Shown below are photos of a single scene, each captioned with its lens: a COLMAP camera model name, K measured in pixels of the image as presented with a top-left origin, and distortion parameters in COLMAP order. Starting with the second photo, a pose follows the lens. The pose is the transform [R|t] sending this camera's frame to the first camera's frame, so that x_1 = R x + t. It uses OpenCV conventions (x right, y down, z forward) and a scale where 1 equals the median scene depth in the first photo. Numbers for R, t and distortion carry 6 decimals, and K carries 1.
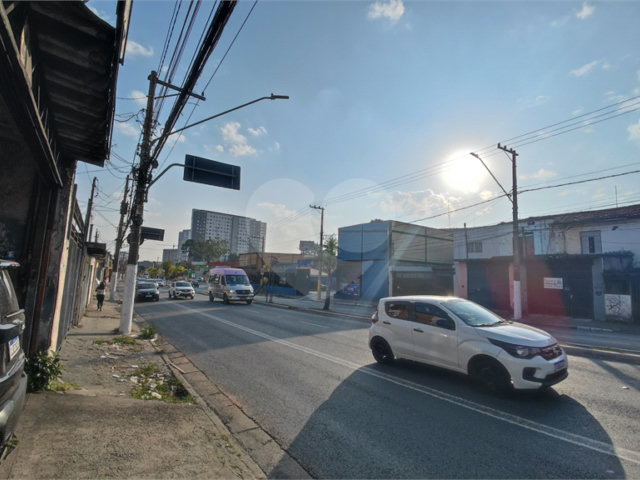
lens RADIAL K [[313.1, 0, 307.8], [0, 313.1, 238.8], [0, 0, 1]] dist [0.000452, -0.011863]
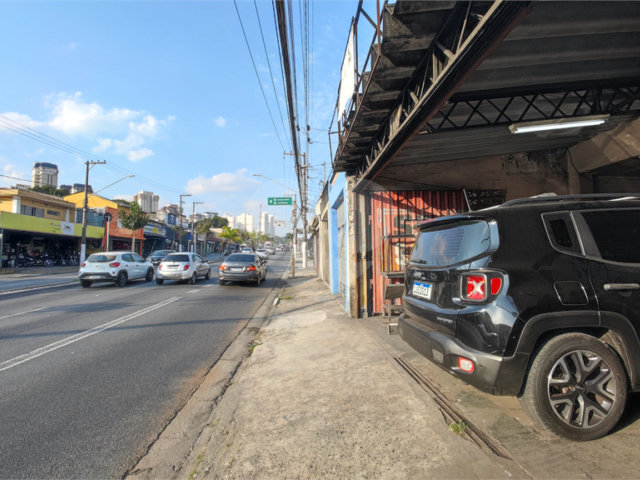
lens RADIAL K [[308.9, 0, 320.0], [0, 308.9, 240.0], [0, 0, 1]] dist [-0.000718, -0.001317]
pose [[-0.860786, 0.009951, 0.508869, -0.727348], [-0.078951, 0.985096, -0.152816, 0.219157], [-0.502806, -0.171718, -0.847171, 1.333895]]
